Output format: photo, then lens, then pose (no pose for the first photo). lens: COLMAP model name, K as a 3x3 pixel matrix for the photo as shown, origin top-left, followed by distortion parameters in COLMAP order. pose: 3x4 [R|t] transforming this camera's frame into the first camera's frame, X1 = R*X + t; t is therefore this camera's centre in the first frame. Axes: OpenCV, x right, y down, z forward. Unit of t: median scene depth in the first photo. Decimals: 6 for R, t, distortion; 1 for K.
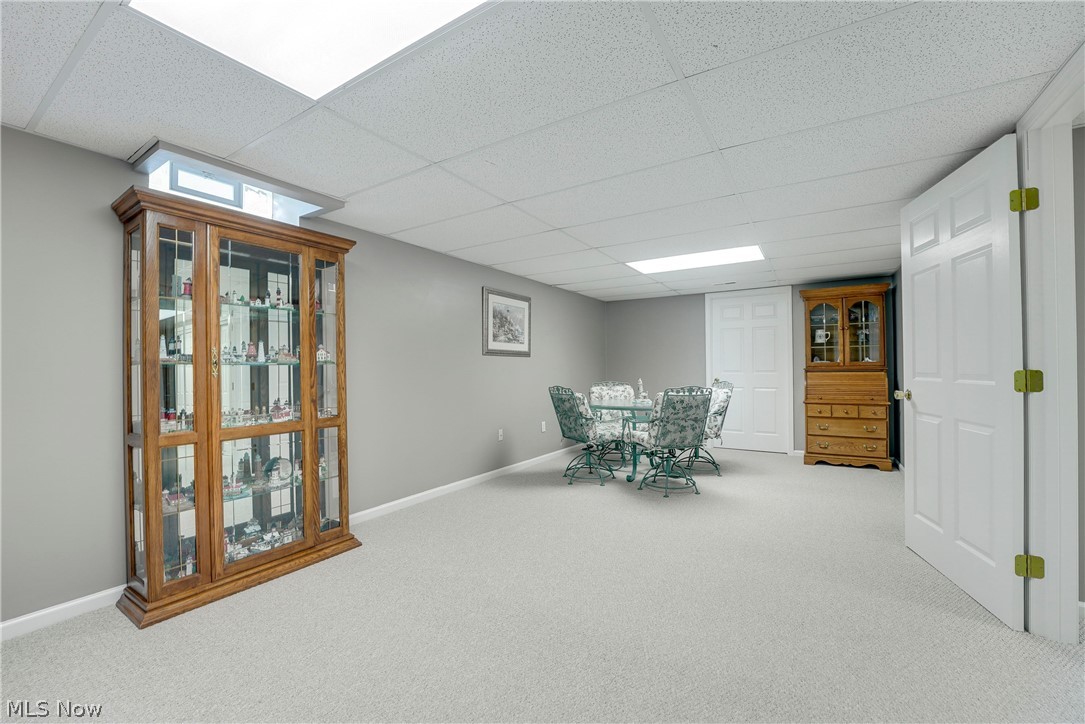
lens RADIAL K [[447.8, 0, 540.6], [0, 447.8, 365.7], [0, 0, 1]] dist [-0.016103, 0.000565]
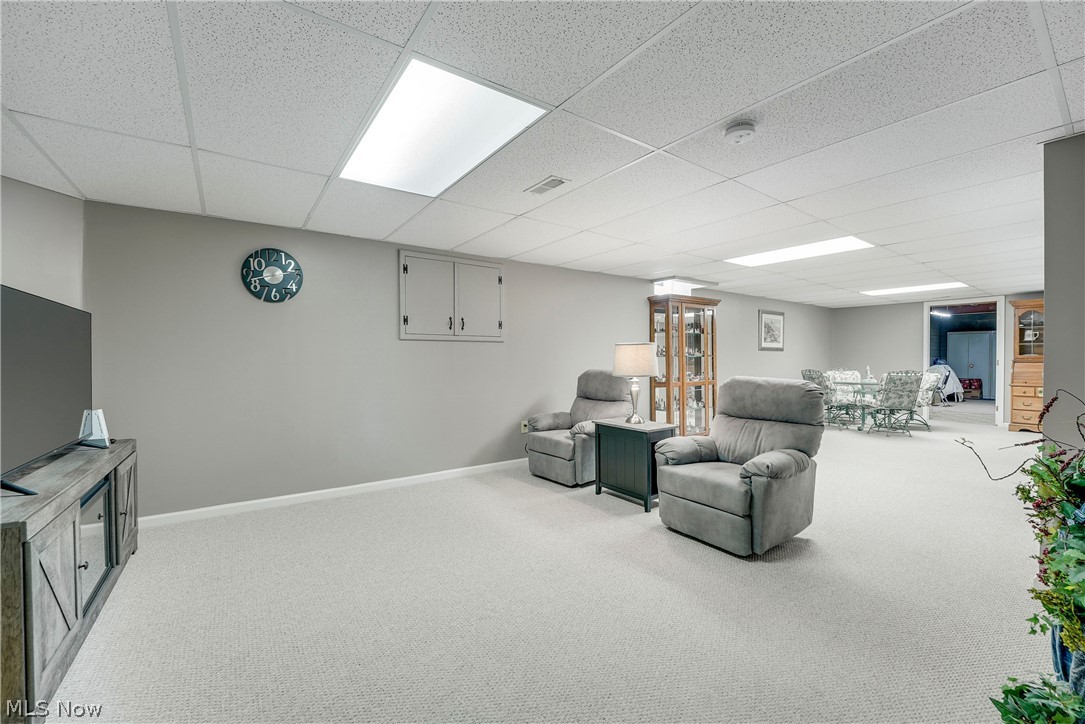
lens RADIAL K [[447.8, 0, 544.3], [0, 447.8, 362.2], [0, 0, 1]] dist [-0.016103, 0.000565]
pose [[0.931069, 0.010050, -0.364704, -0.254804], [-0.002937, 0.999795, 0.020051, -0.010544], [0.364830, -0.017598, 0.930908, -0.819399]]
